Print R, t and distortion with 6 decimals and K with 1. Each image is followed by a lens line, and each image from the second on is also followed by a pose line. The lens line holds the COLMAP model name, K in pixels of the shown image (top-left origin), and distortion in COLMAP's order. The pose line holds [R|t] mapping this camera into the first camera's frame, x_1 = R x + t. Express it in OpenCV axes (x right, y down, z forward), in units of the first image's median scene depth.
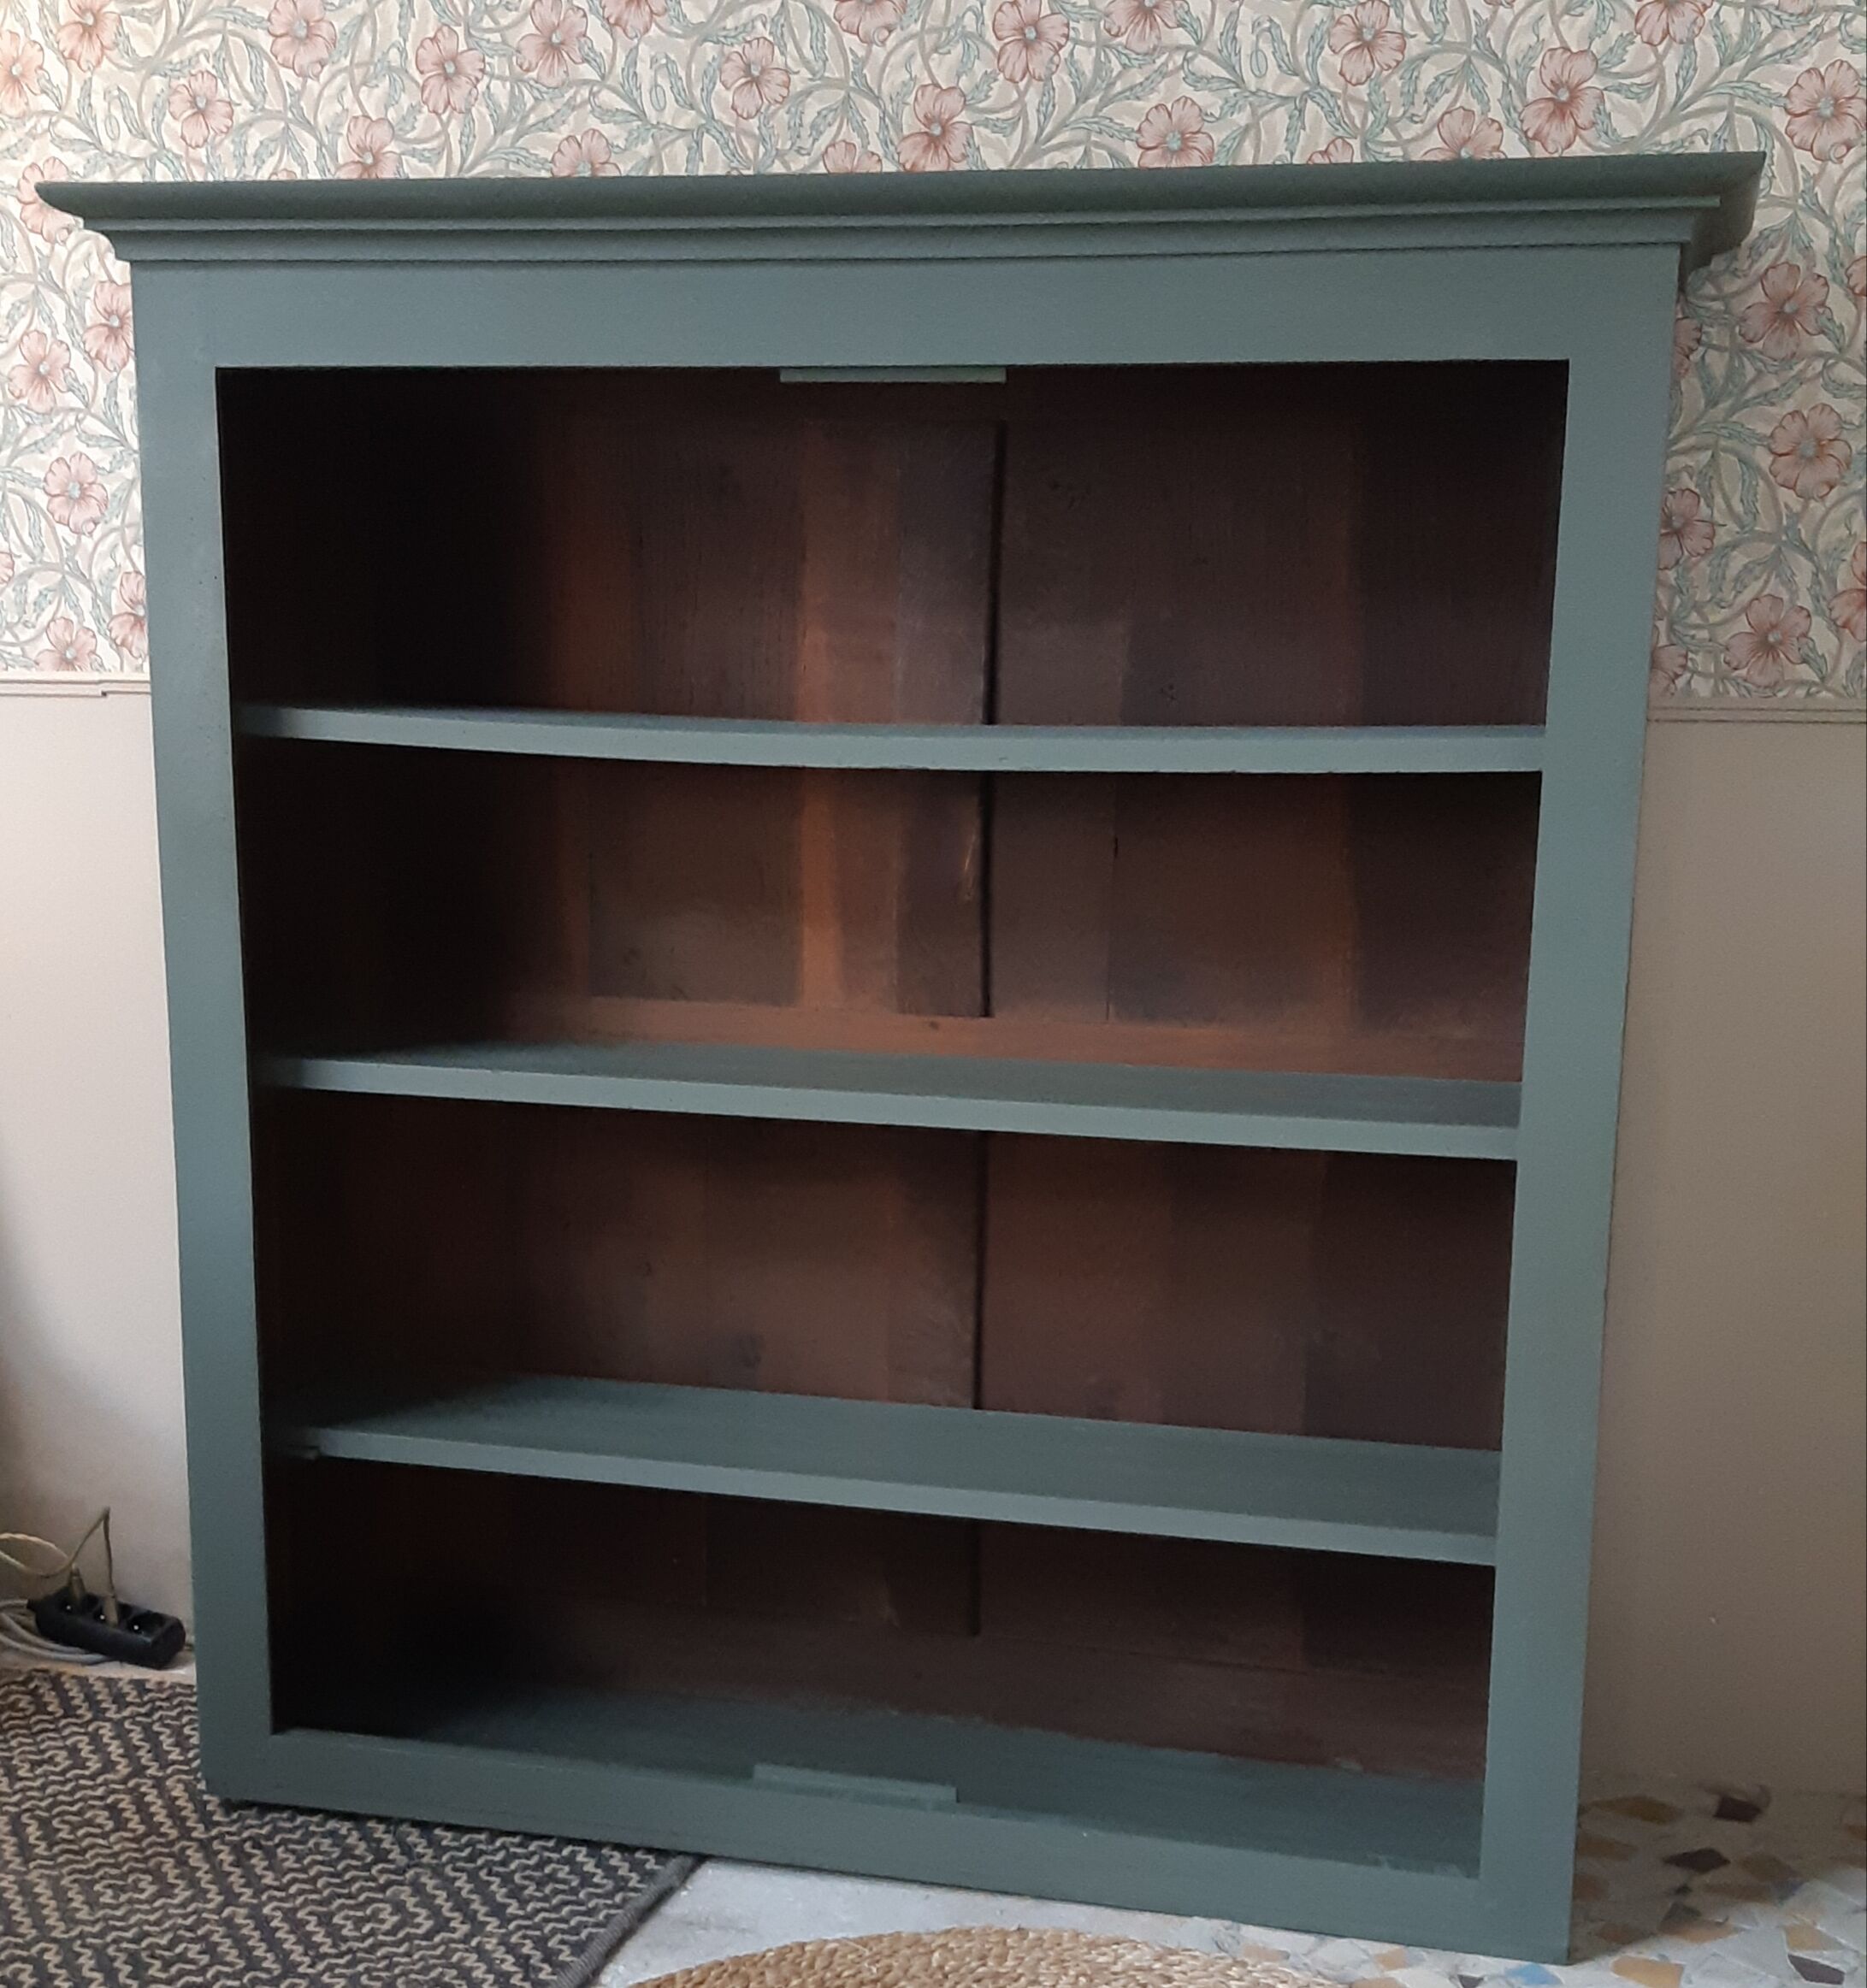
lens RADIAL K [[2221.5, 0, 967.8], [0, 2221.5, 997.7], [0, 0, 1]] dist [0.011865, 0.003569]
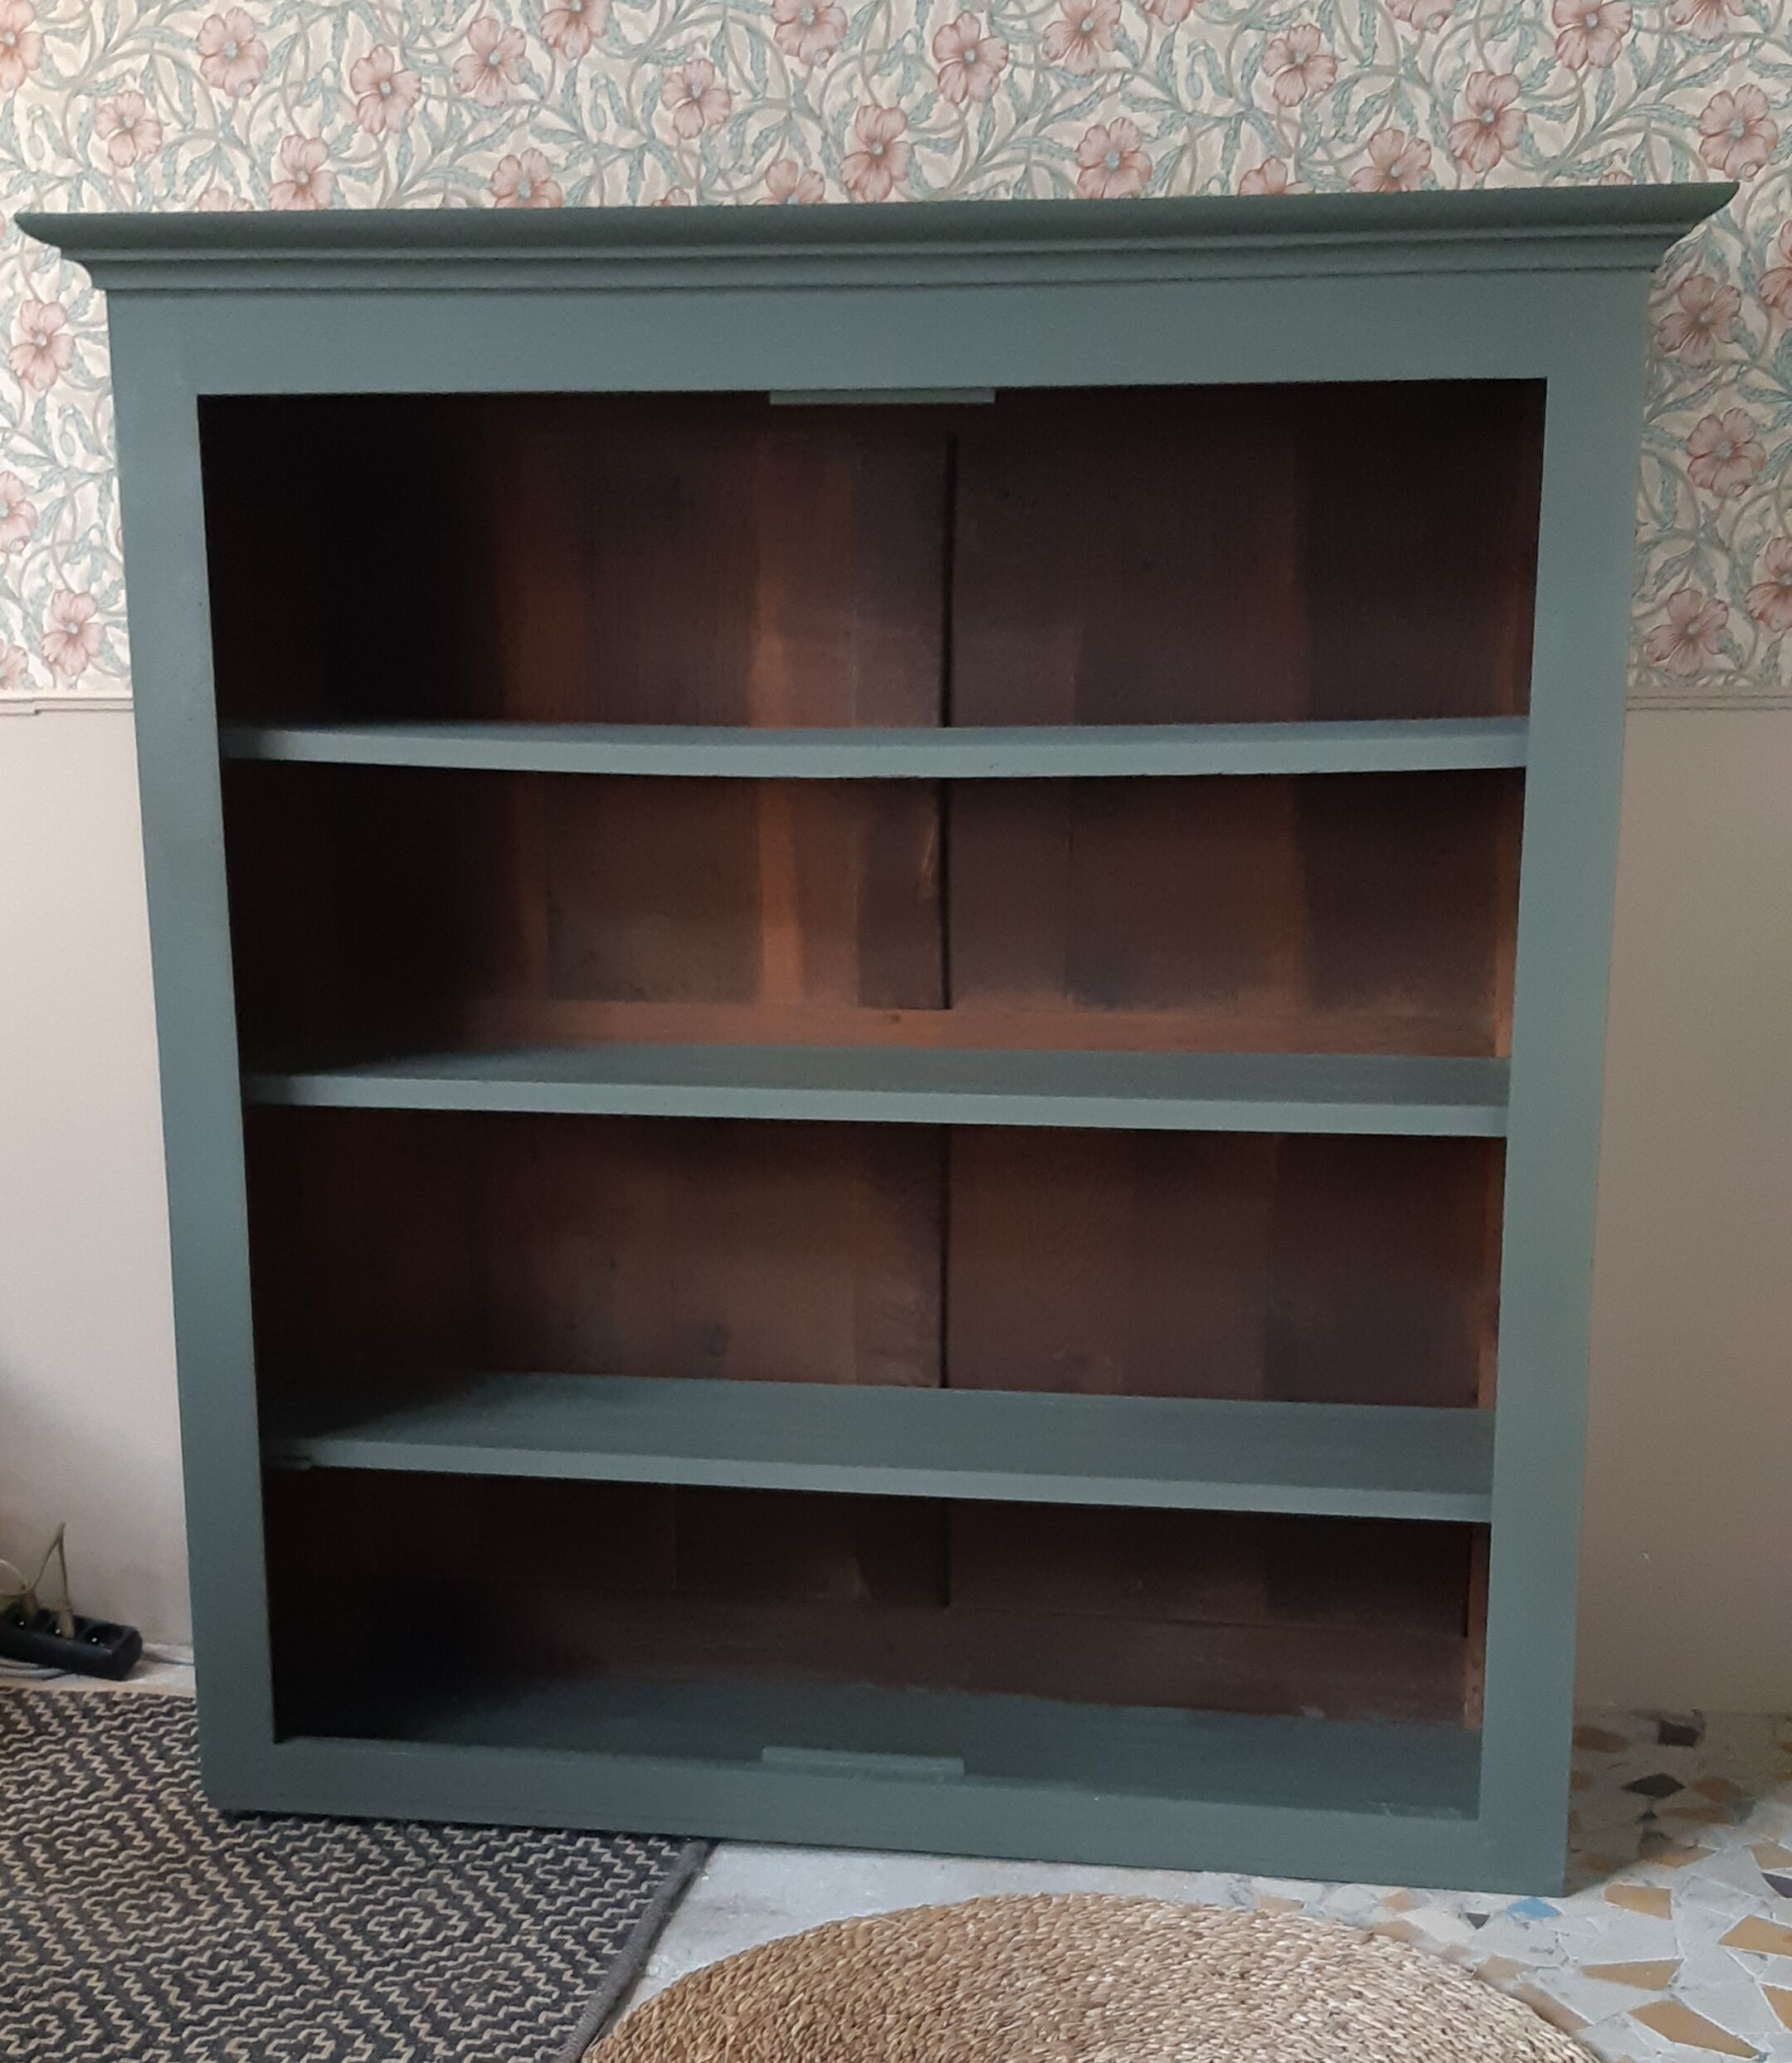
lens RADIAL K [[2105.6, 0, 896.9], [0, 2105.6, 982.2], [0, 0, 1]] dist [0.016111, -0.011201]
pose [[0.996652, -0.028567, 0.076603, -0.096478], [0.028545, 0.999592, 0.001383, -0.006199], [-0.076611, 0.000808, 0.997061, 0.027812]]
